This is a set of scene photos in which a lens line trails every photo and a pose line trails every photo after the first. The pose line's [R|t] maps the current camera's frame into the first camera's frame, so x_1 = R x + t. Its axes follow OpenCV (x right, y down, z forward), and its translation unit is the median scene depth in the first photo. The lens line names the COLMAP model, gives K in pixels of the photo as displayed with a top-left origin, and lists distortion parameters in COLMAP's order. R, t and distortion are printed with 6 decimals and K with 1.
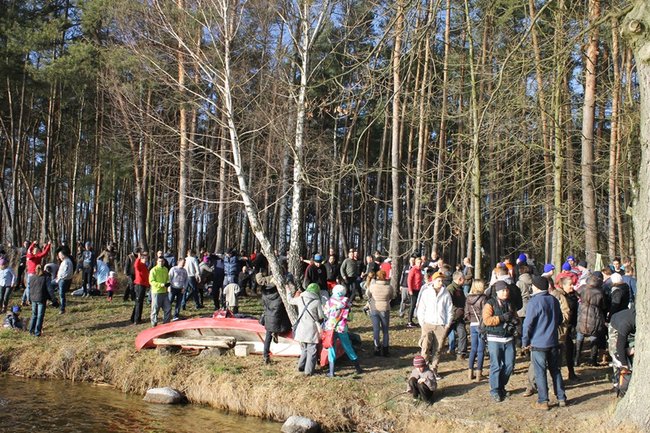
lens RADIAL K [[633.4, 0, 325.0], [0, 633.4, 216.5], [0, 0, 1]] dist [-0.110207, 0.008705]
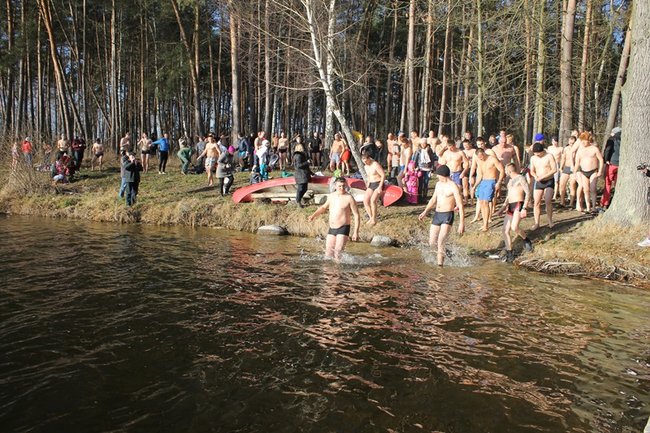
lens RADIAL K [[555.0, 0, 324.7], [0, 555.0, 213.1], [0, 0, 1]] dist [-0.164845, 0.154108]
pose [[0.999570, -0.018379, 0.022866, -0.145133], [0.014008, 0.983851, 0.178438, 0.026746], [-0.025776, -0.178041, 0.983685, -0.178813]]
